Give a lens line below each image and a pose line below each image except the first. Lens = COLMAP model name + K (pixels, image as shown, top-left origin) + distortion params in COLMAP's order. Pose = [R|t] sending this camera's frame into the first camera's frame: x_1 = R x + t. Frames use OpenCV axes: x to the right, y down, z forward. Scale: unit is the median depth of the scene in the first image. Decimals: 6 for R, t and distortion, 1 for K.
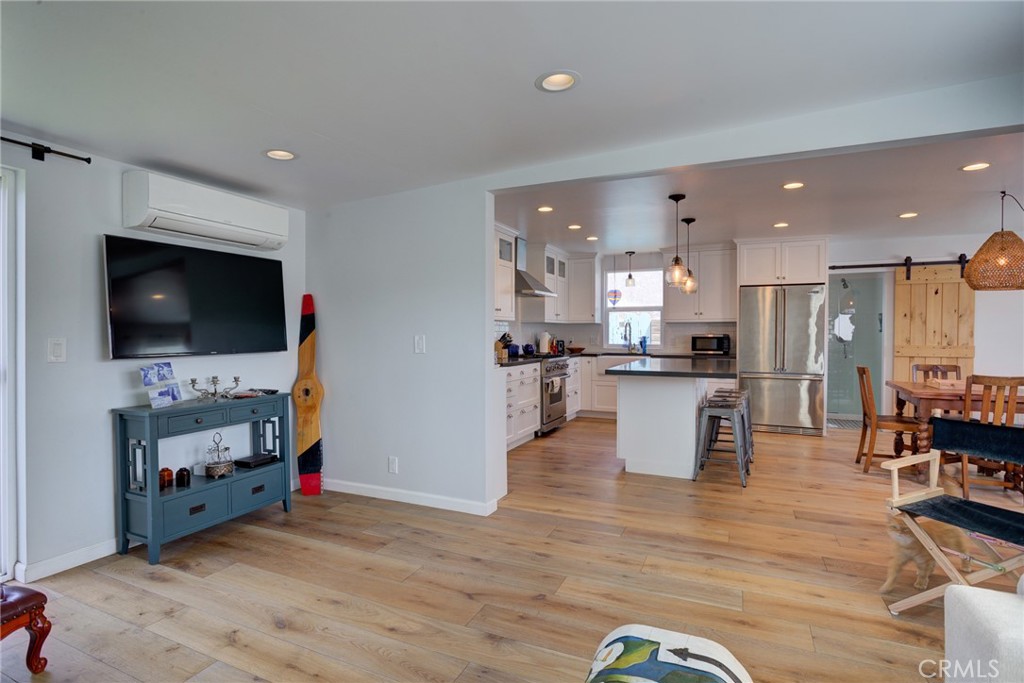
lens RADIAL K [[506.9, 0, 515.0], [0, 506.9, 341.1], [0, 0, 1]] dist [-0.017058, 0.006755]
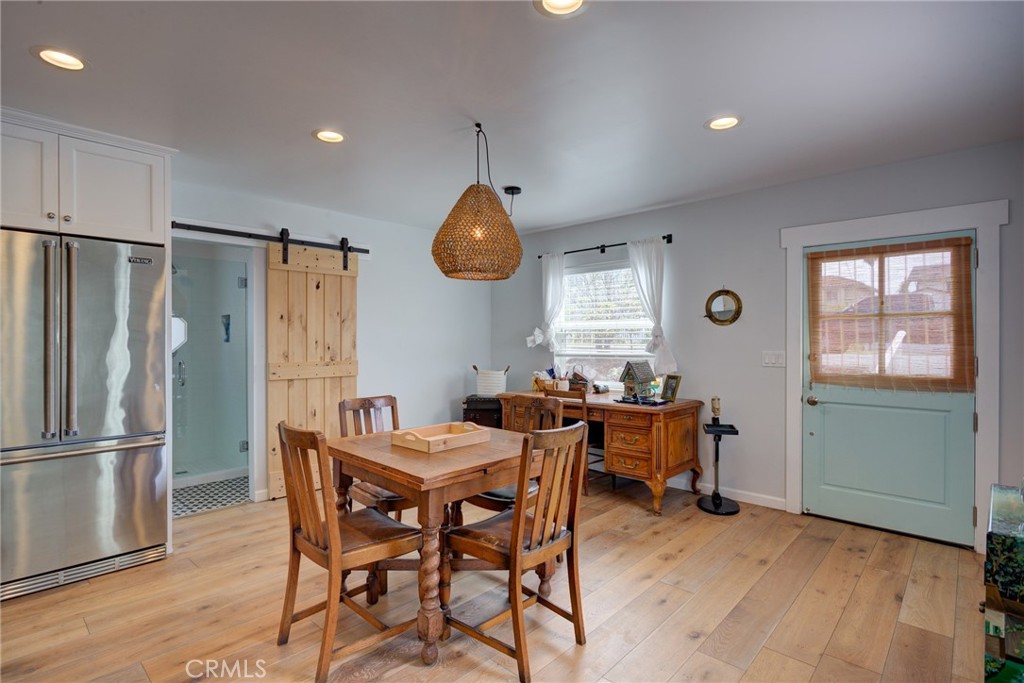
lens RADIAL K [[506.9, 0, 511.6], [0, 506.9, 341.3], [0, 0, 1]] dist [-0.017058, 0.006755]
pose [[0.329015, -0.003744, 0.944317, 0.261488], [0.018103, 0.999833, -0.002343, -0.013530], [-0.944151, 0.017866, 0.329028, 0.519281]]
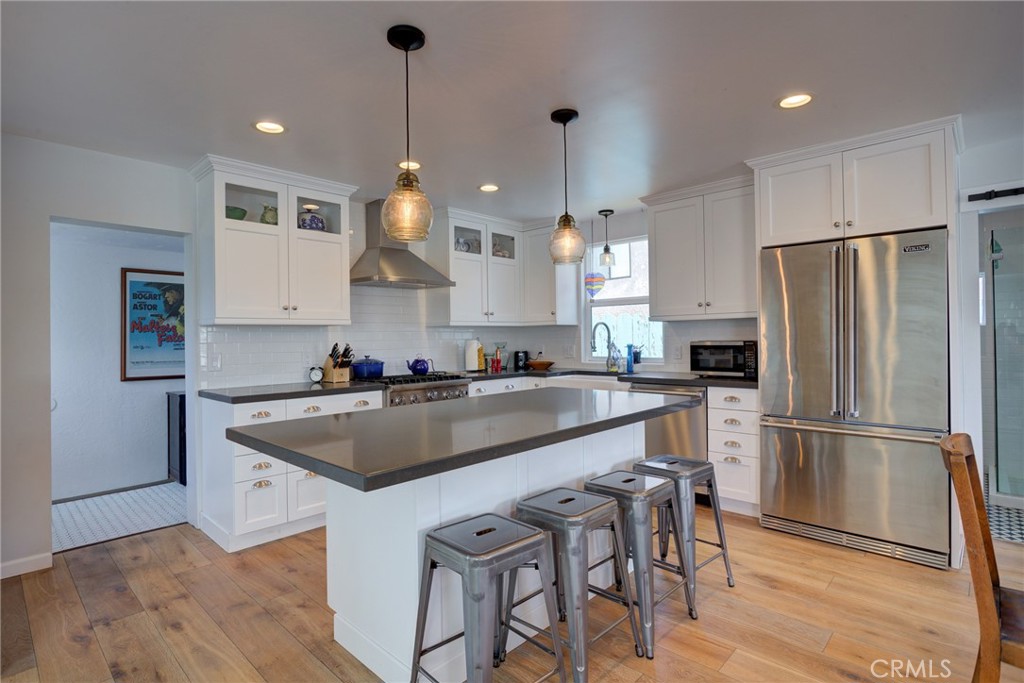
lens RADIAL K [[506.9, 0, 511.5], [0, 506.9, 344.8], [0, 0, 1]] dist [-0.017058, 0.006755]
pose [[0.943941, -0.007836, -0.330021, 0.398006], [0.008034, 0.999967, -0.000763, -0.012317], [0.330016, -0.001932, 0.943973, 0.452368]]
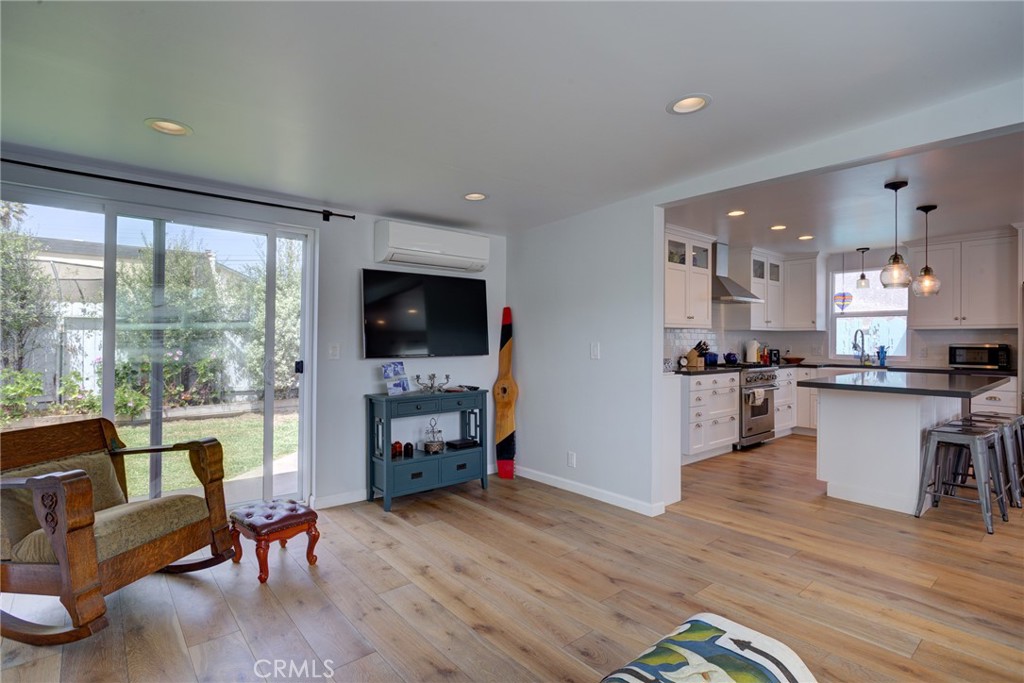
lens RADIAL K [[506.9, 0, 514.8], [0, 506.9, 340.5], [0, 0, 1]] dist [-0.017058, 0.006755]
pose [[0.903793, 0.005240, -0.427938, 0.072438], [-0.011939, 0.999845, -0.012972, -0.000143], [0.427804, 0.016833, 0.903715, -0.036479]]
